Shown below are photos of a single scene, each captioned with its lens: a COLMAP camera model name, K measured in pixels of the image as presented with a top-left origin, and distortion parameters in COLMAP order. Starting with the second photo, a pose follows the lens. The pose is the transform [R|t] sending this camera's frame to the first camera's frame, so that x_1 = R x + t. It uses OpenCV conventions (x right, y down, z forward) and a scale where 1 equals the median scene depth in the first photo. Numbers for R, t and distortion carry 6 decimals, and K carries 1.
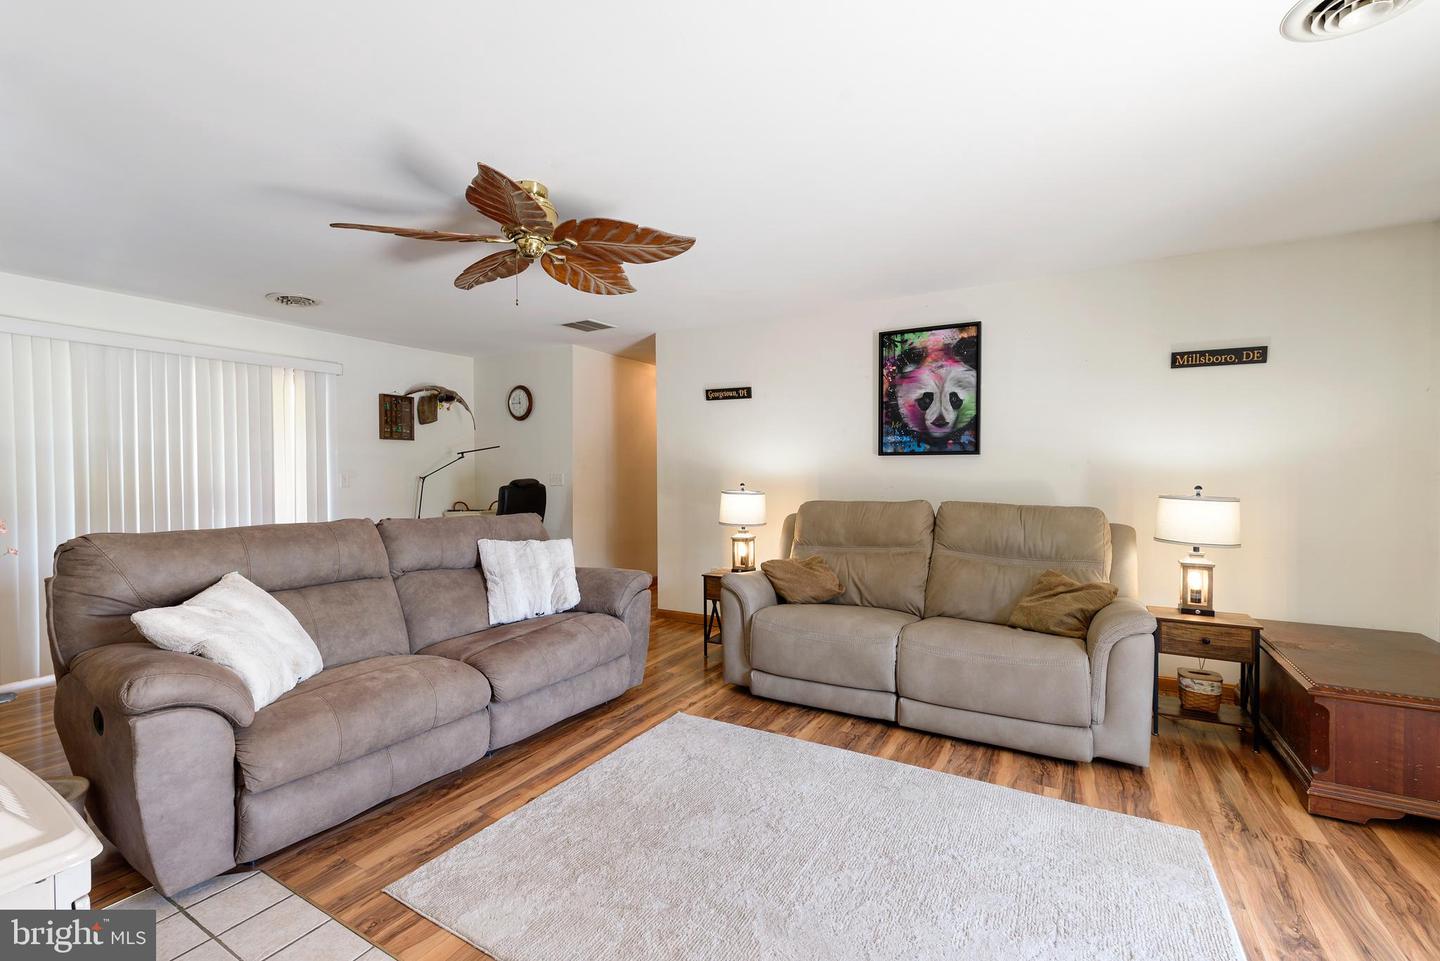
lens RADIAL K [[613.0, 0, 720.0], [0, 613.0, 480.5], [0, 0, 1]] dist [0.000637, 0.000312]
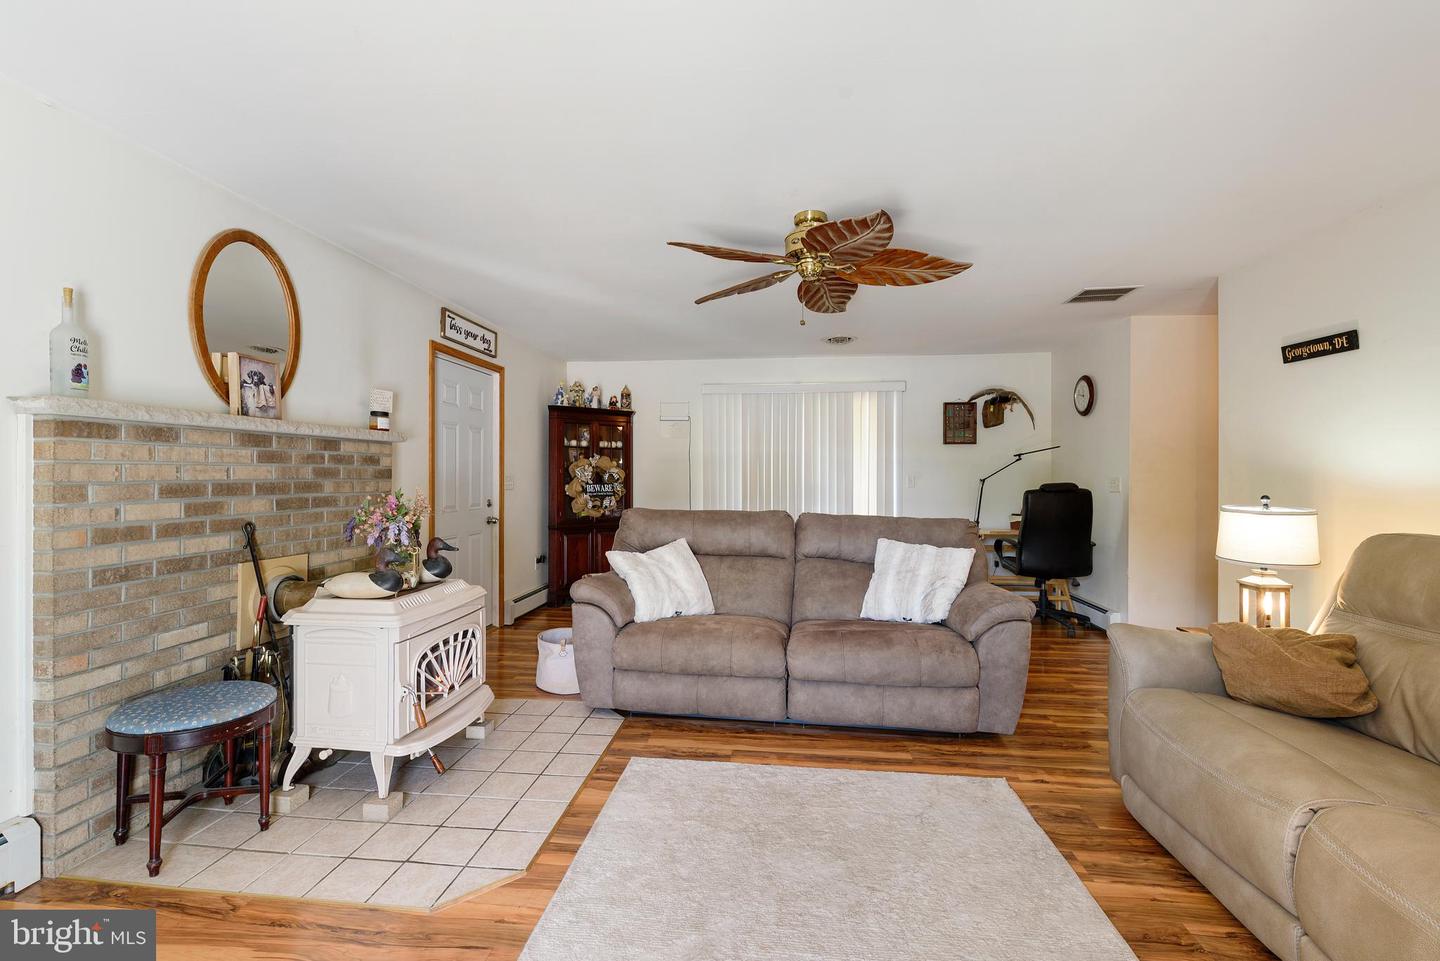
lens RADIAL K [[617.0, 0, 712.6], [0, 617.0, 472.5], [0, 0, 1]] dist [-0.000078, -0.000106]
pose [[0.403412, 0.001364, -0.915018, 0.506809], [-0.016621, 0.999845, -0.005837, -0.007455], [0.914868, 0.017563, 0.403372, 0.323257]]
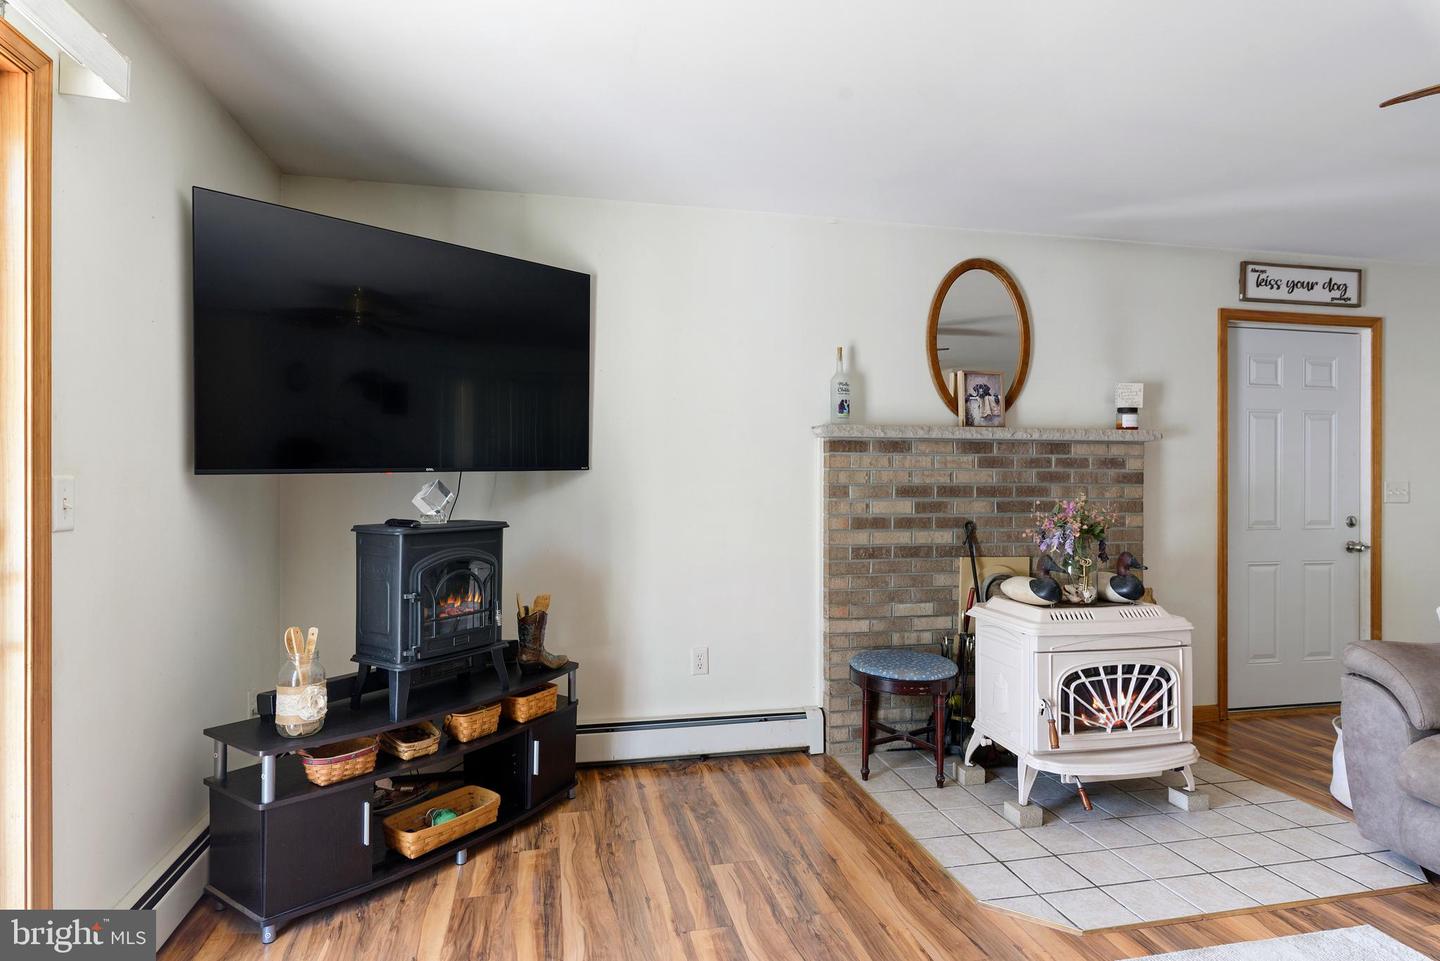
lens RADIAL K [[772.4, 0, 717.6], [0, 772.4, 471.1], [0, 0, 1]] dist [-0.002527, -0.000962]
pose [[-0.732062, -0.003800, -0.681228, 0.560076], [-0.010282, 0.999932, 0.005472, -0.012739], [0.681160, 0.011010, -0.732051, 0.670765]]
